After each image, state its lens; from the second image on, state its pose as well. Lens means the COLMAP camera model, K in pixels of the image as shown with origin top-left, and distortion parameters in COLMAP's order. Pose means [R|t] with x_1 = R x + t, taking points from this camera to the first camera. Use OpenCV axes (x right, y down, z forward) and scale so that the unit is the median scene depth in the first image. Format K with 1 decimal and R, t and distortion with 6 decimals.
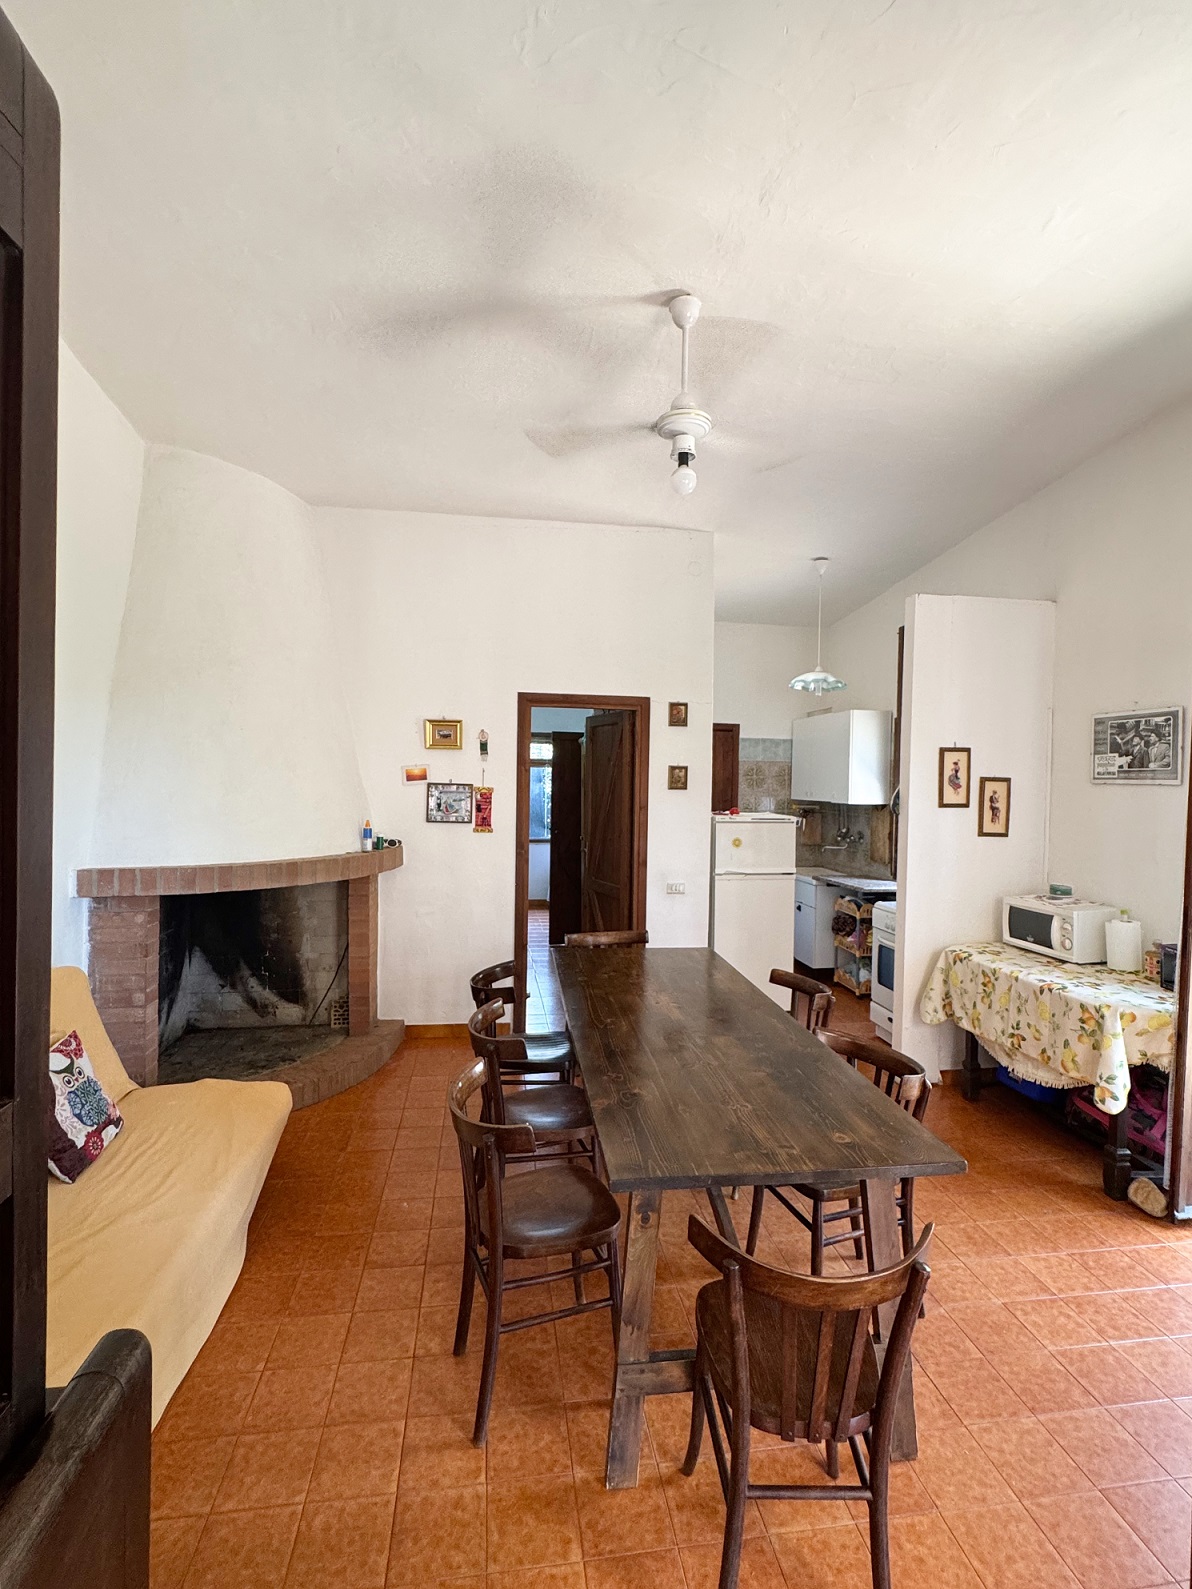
lens RADIAL K [[728.0, 0, 603.0], [0, 728.0, 792.3], [0, 0, 1]] dist [-0.002279, 0.000642]
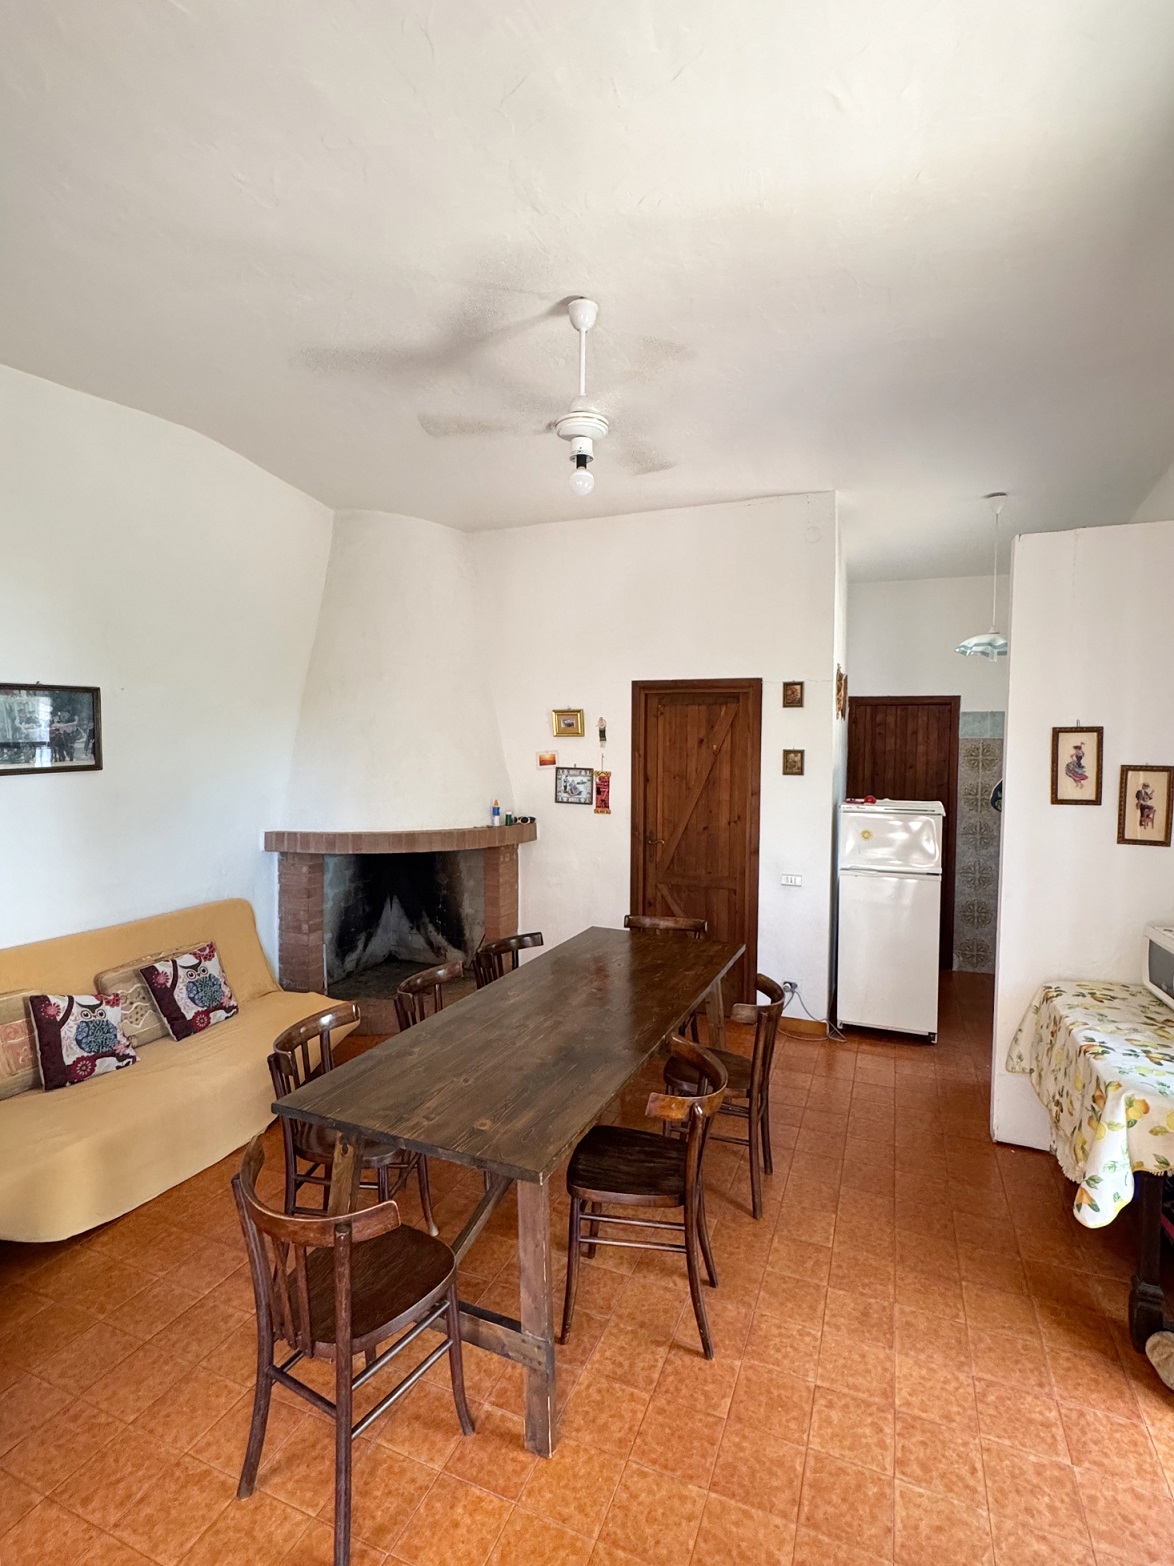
lens RADIAL K [[734.4, 0, 608.5], [0, 734.4, 777.8], [0, 0, 1]] dist [-0.001878, -0.000308]
pose [[0.867940, 0.012004, -0.496524, 0.408529], [-0.002903, 0.999813, 0.019098, -0.019624], [0.496660, -0.015134, 0.867813, 0.070645]]
